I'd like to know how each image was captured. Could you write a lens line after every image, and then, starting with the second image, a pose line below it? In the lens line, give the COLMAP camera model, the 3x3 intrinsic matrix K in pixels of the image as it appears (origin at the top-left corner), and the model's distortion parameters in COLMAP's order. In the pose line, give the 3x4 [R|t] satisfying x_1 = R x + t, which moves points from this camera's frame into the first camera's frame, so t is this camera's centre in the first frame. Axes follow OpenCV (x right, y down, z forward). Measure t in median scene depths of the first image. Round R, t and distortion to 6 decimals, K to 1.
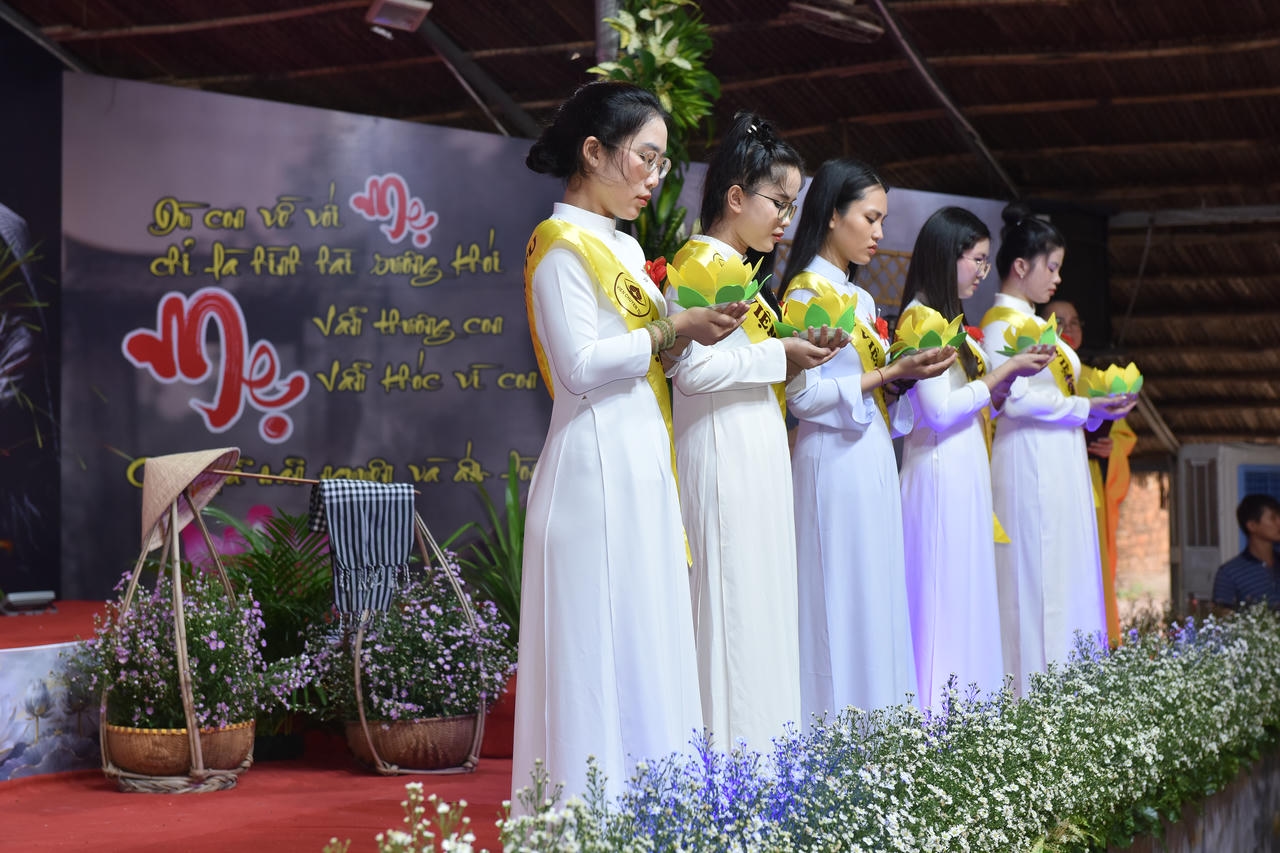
lens RADIAL K [[2178.4, 0, 640.0], [0, 2178.4, 426.5], [0, 0, 1]] dist [0.033713, -0.041263]
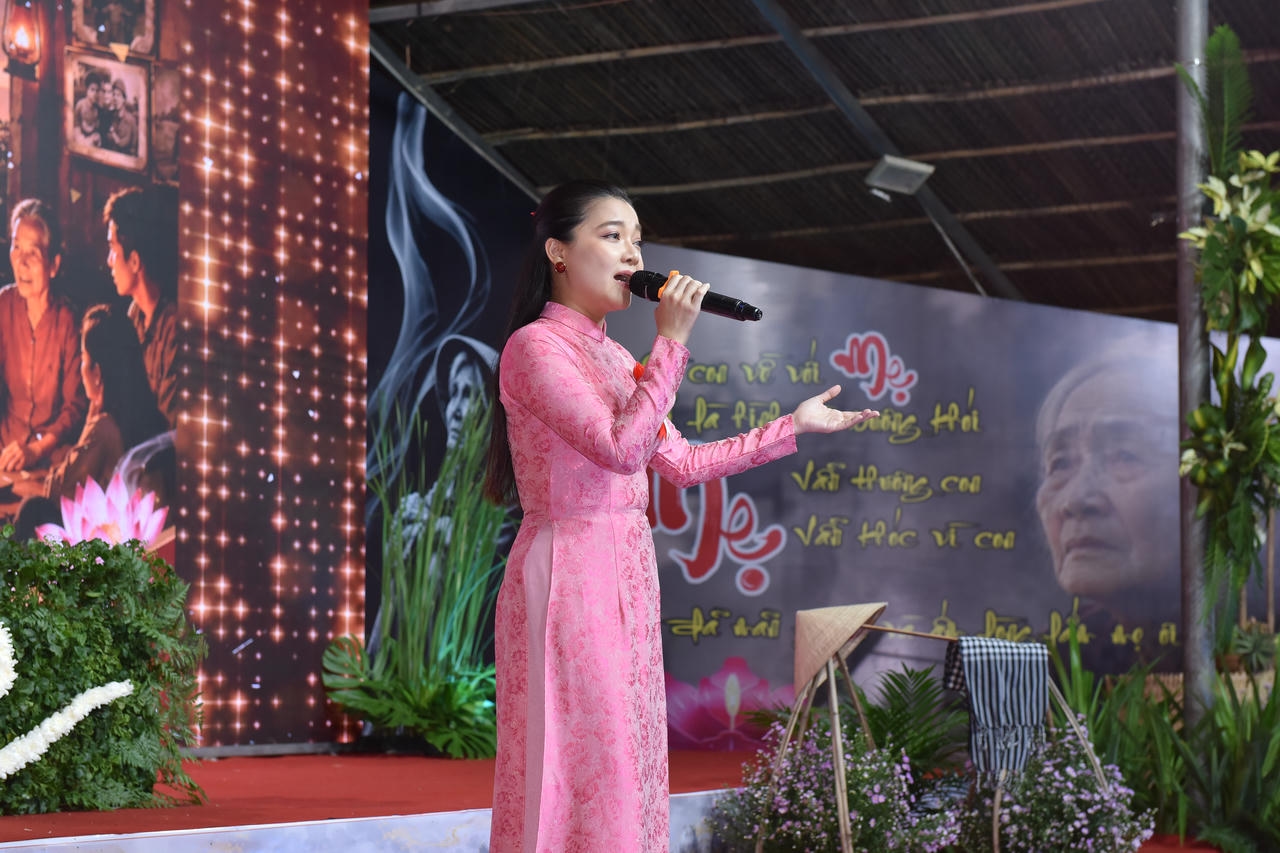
lens RADIAL K [[2178.4, 0, 640.0], [0, 2178.4, 426.5], [0, 0, 1]] dist [0.033713, -0.041263]
pose [[0.992930, 0.020792, -0.116865, -0.103744], [-0.028976, 0.997211, -0.068774, 0.000522], [0.115109, 0.071674, 0.990764, -0.013170]]
